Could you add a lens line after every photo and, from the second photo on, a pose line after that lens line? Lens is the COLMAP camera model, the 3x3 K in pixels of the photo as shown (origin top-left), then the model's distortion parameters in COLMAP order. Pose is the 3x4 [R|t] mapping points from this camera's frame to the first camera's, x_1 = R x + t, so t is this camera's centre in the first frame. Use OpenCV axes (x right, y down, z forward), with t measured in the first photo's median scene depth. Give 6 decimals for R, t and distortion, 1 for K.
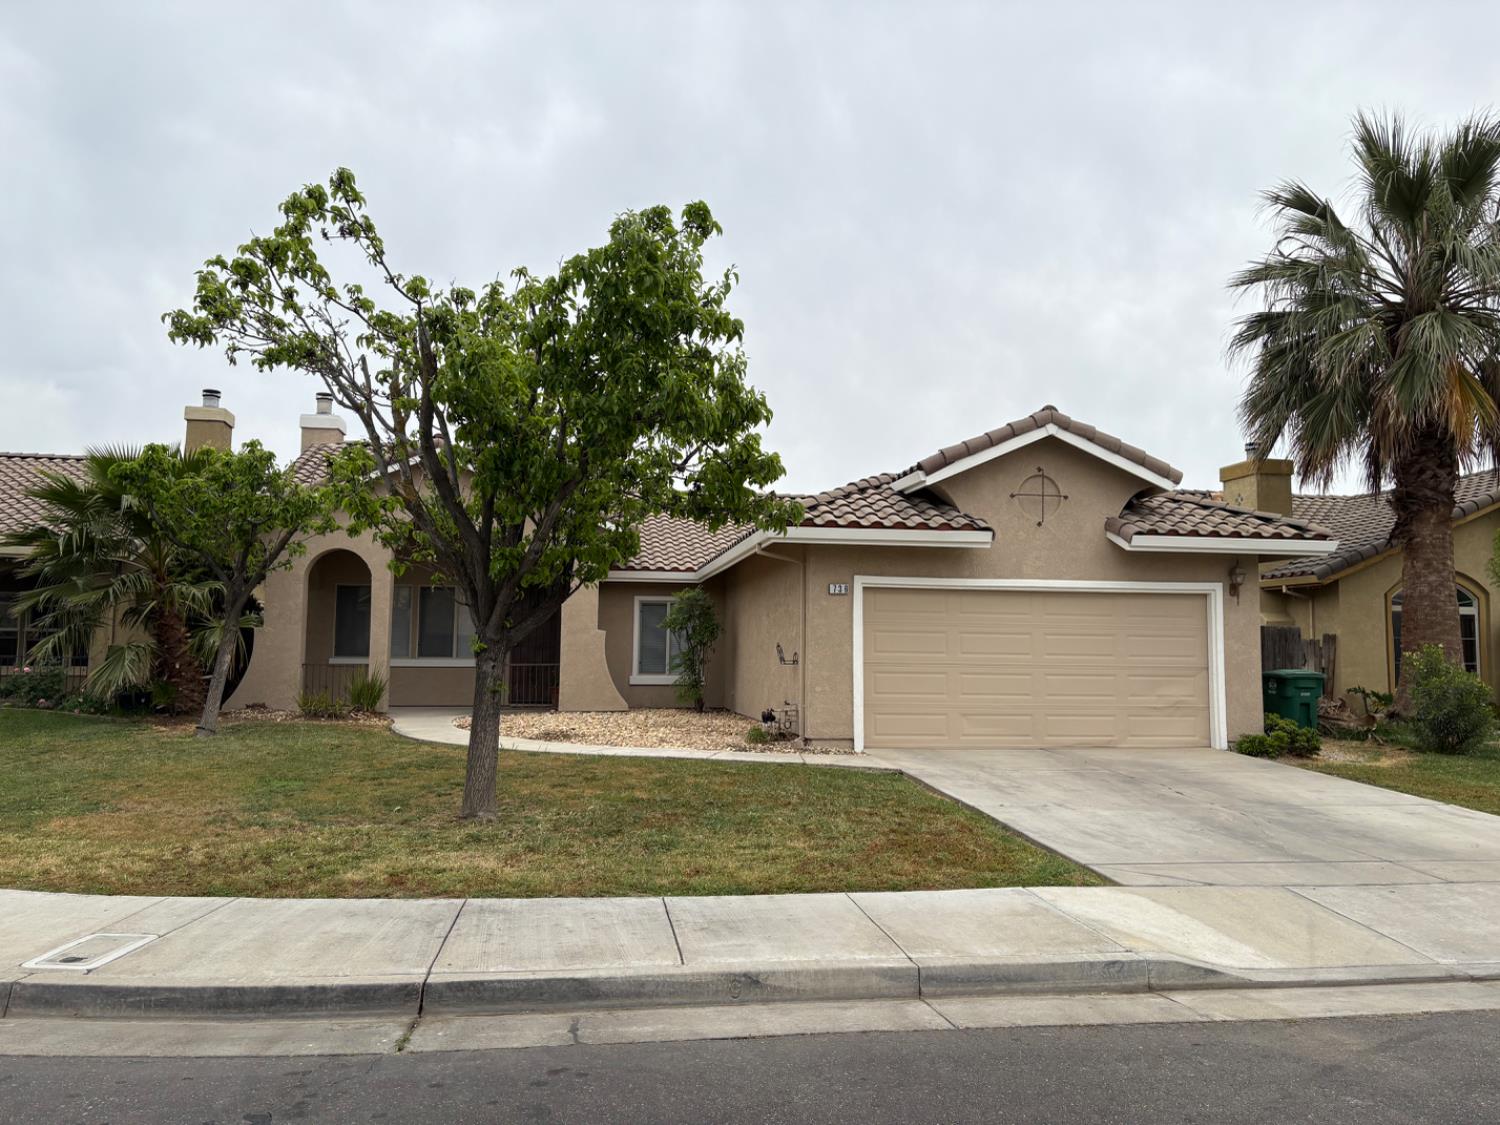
lens RADIAL K [[1133.1, 0, 756.8], [0, 1133.1, 546.7], [0, 0, 1]] dist [0.052977, -0.065240]
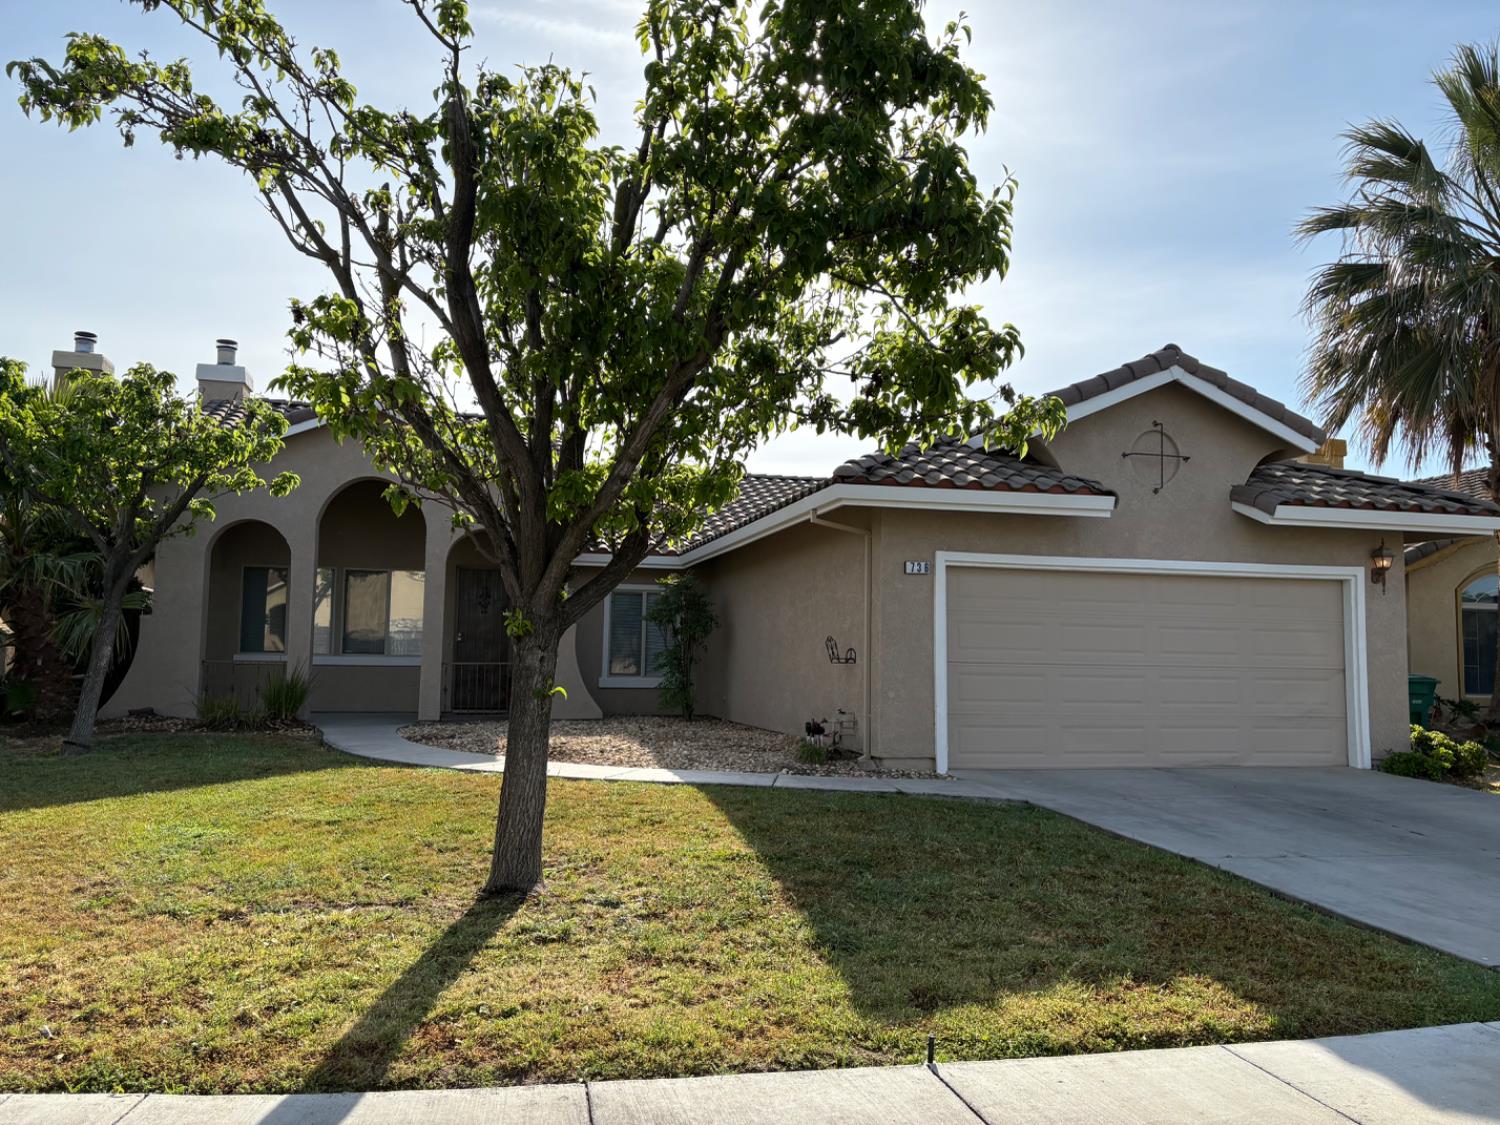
lens RADIAL K [[1142.3, 0, 750.0], [0, 1142.3, 562.5], [0, 0, 1]] dist [0.043098, -0.031166]
pose [[0.996809, 0.012274, 0.078876, -0.102956], [-0.013179, 0.999853, 0.010965, 0.025825], [-0.078729, -0.011970, 0.996824, 0.211212]]
